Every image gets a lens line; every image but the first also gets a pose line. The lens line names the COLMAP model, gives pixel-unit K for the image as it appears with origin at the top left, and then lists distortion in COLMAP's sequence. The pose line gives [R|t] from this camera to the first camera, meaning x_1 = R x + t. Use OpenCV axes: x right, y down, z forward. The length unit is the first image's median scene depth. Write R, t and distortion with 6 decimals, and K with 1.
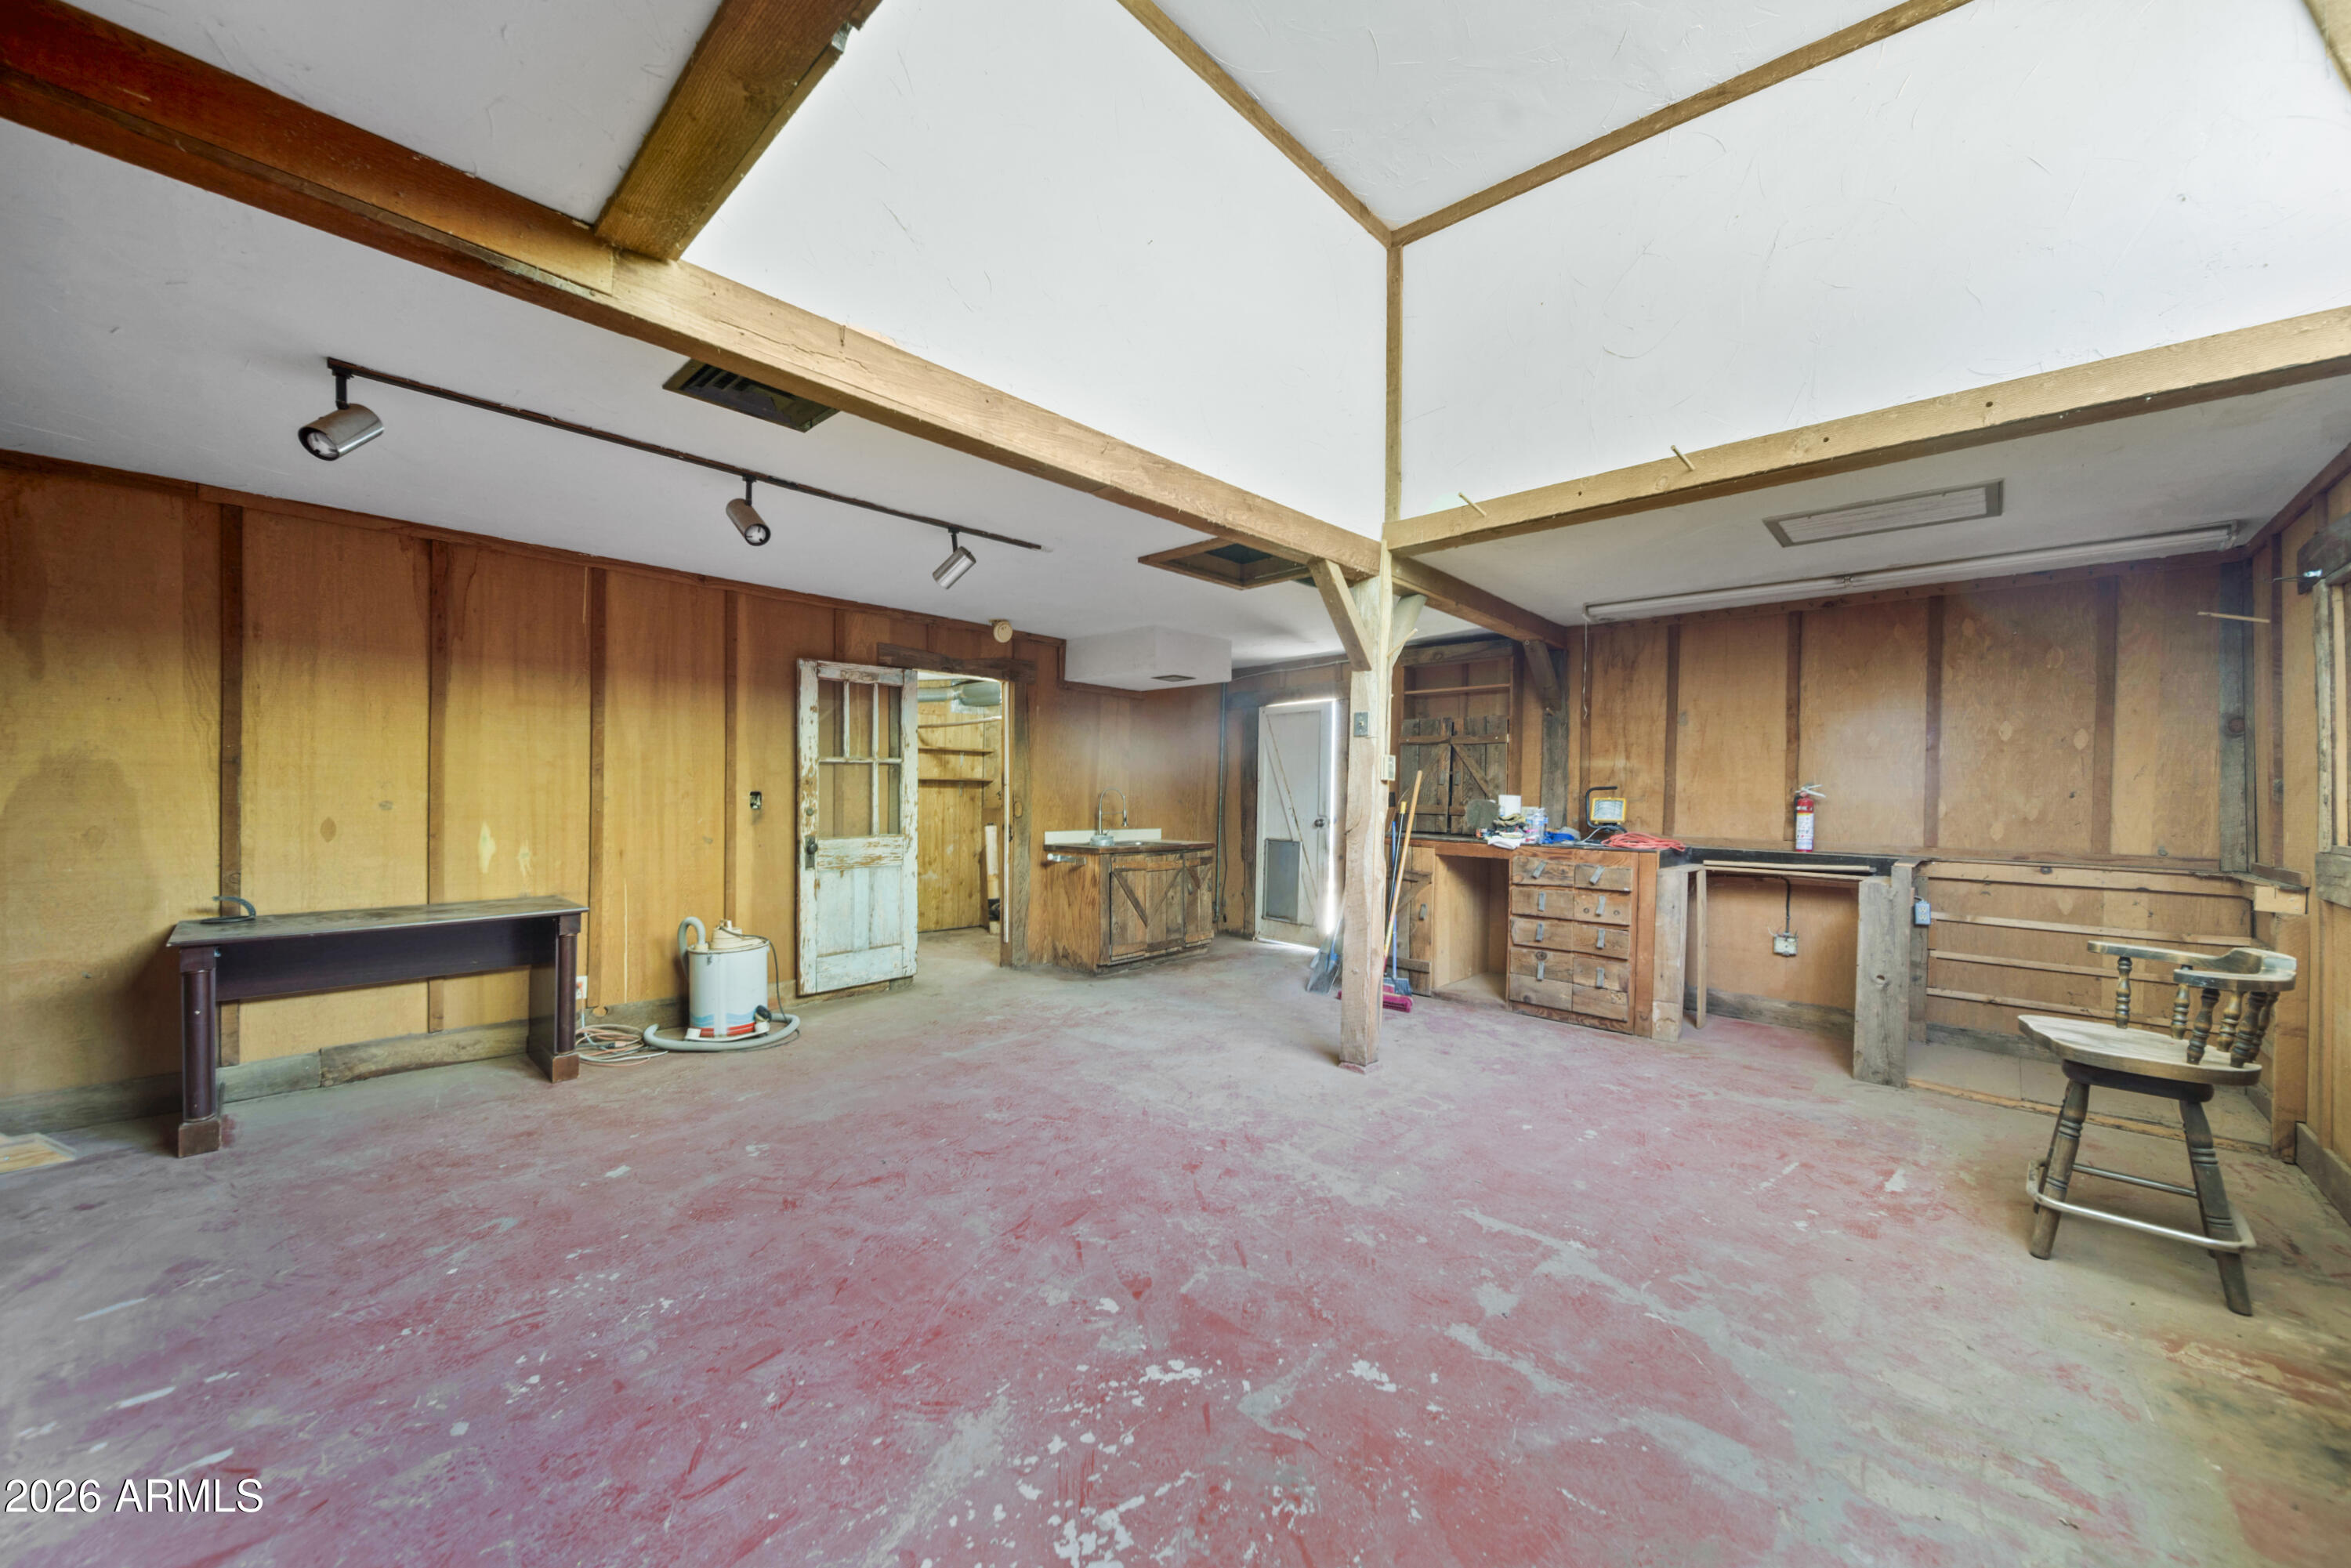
lens RADIAL K [[826.5, 0, 1173.3], [0, 826.5, 787.1], [0, 0, 1]] dist [-0.002422, -0.000900]
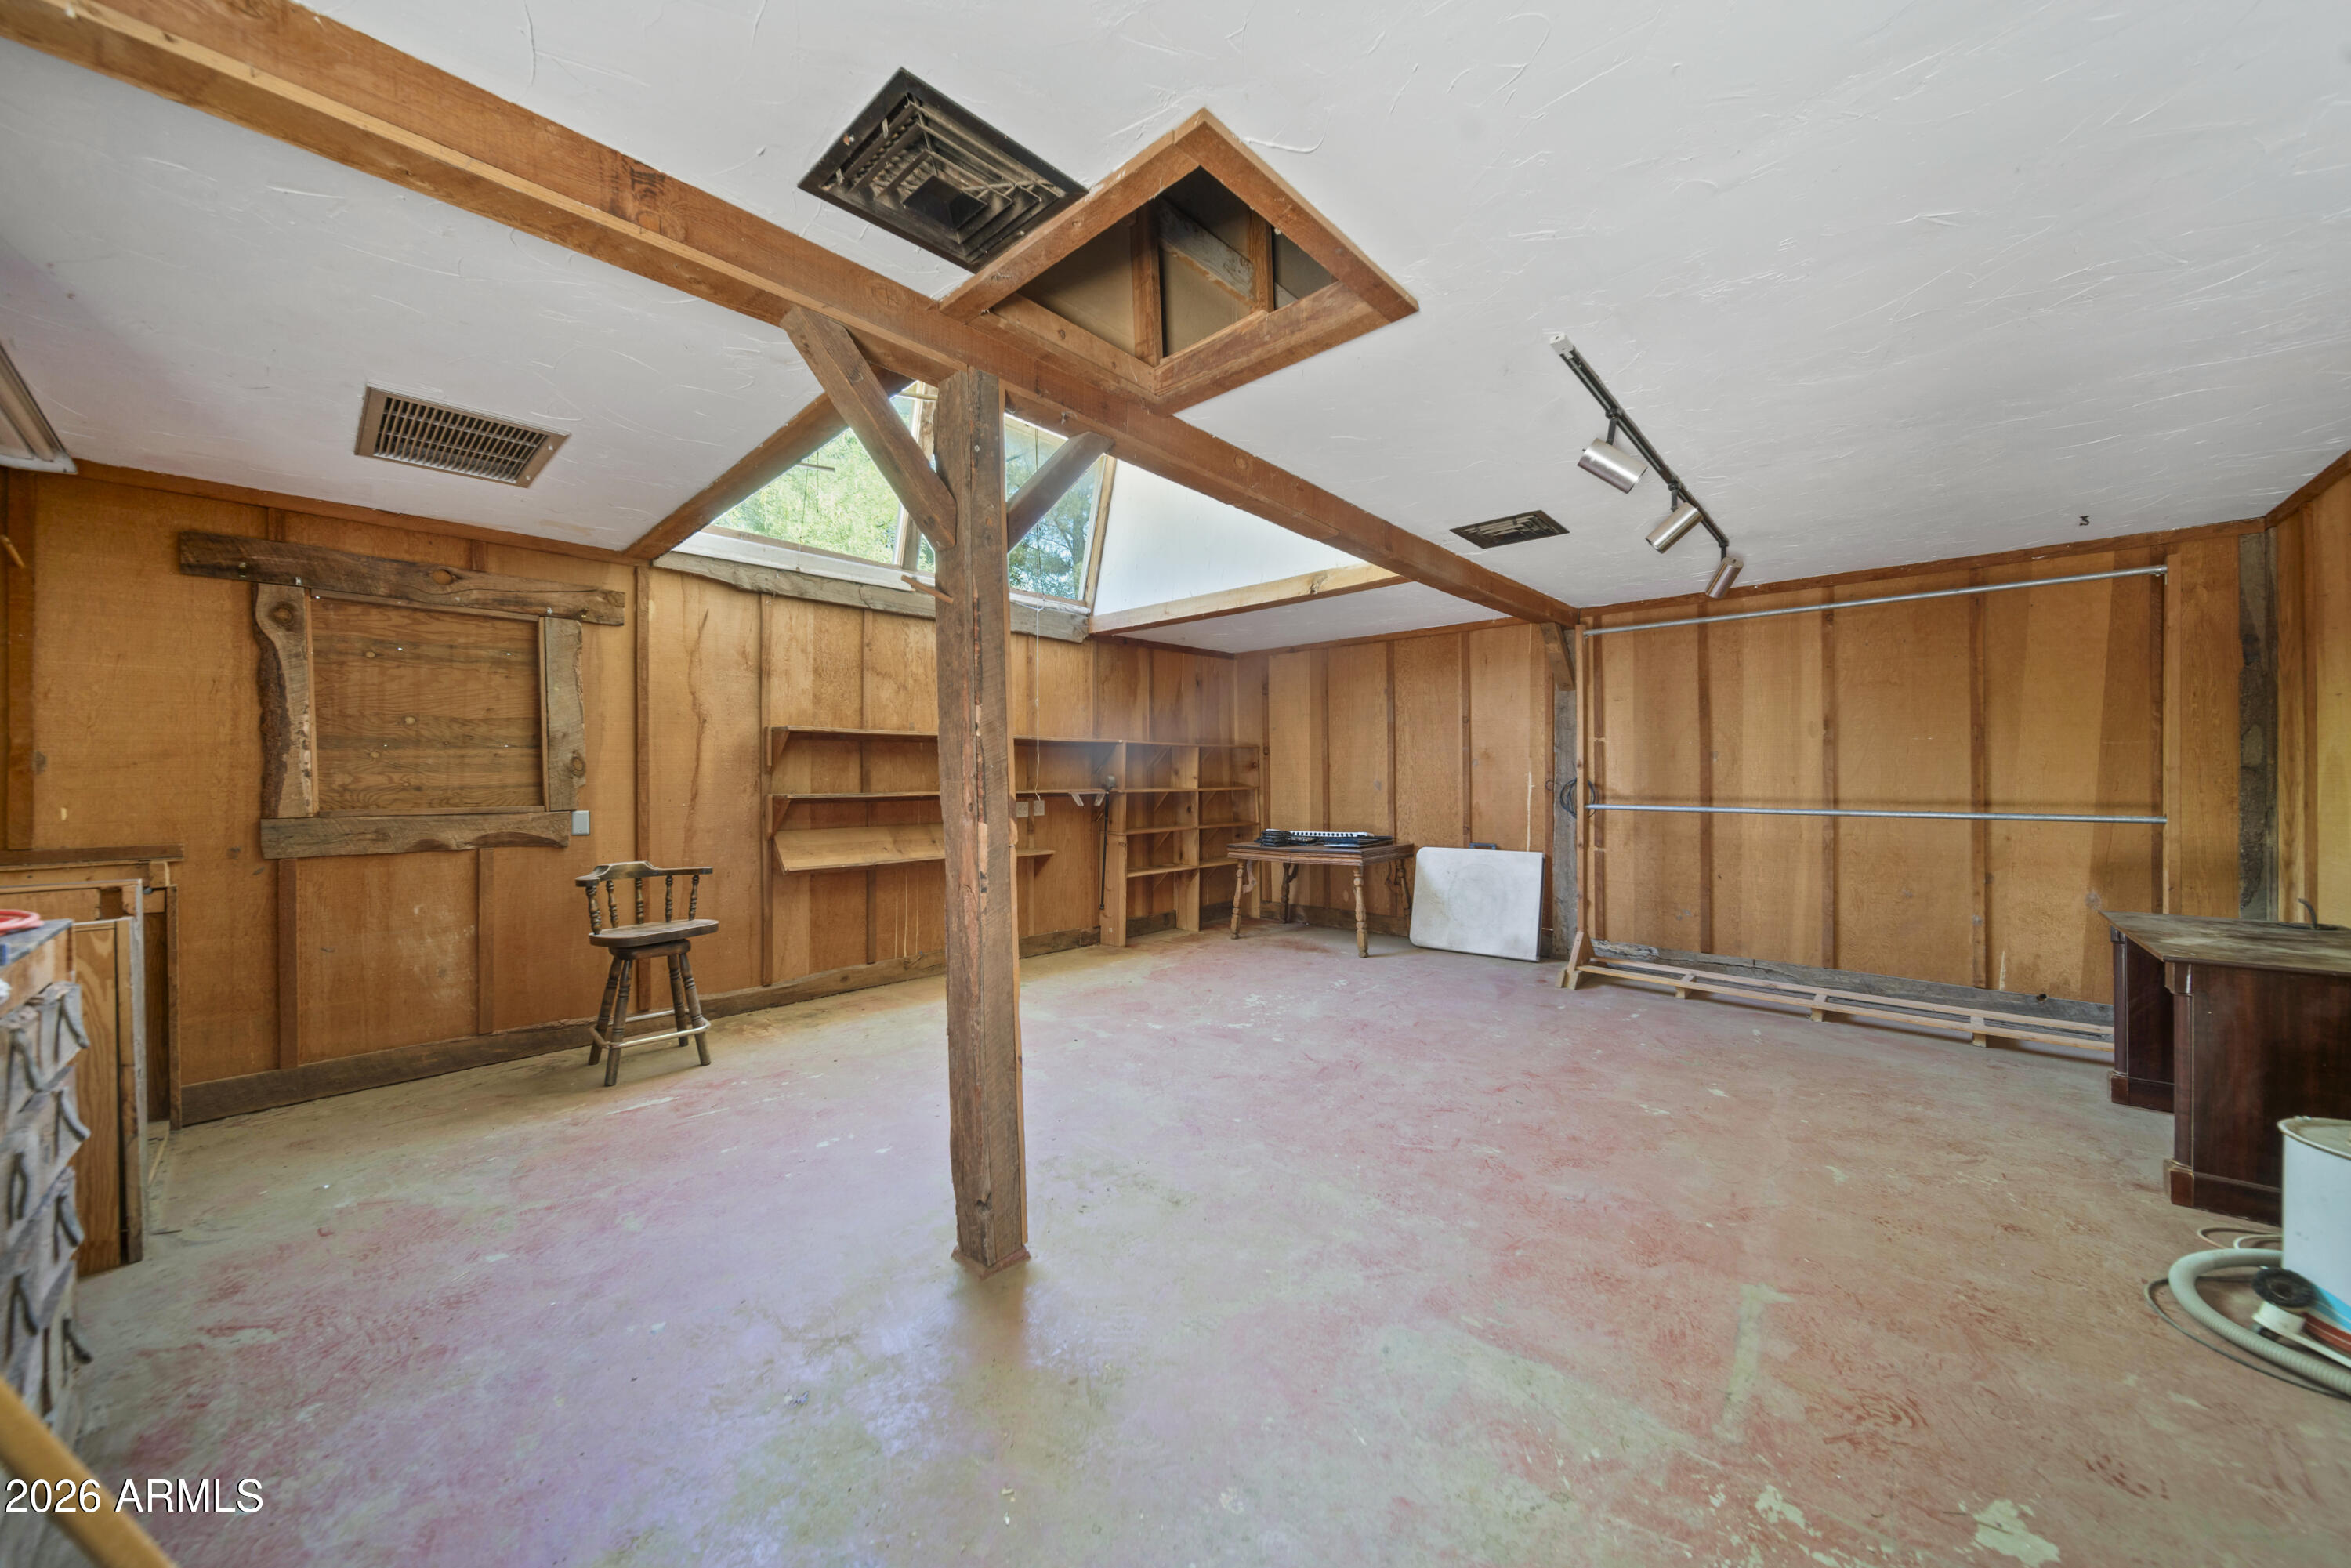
lens RADIAL K [[826.5, 0, 1176.1], [0, 826.5, 784.6], [0, 0, 1]] dist [-0.002422, -0.000900]
pose [[-0.999630, -0.009321, -0.025573, 0.168699], [-0.009353, 0.999956, 0.001137, 0.017764], [0.025561, 0.001375, -0.999672, 2.279630]]
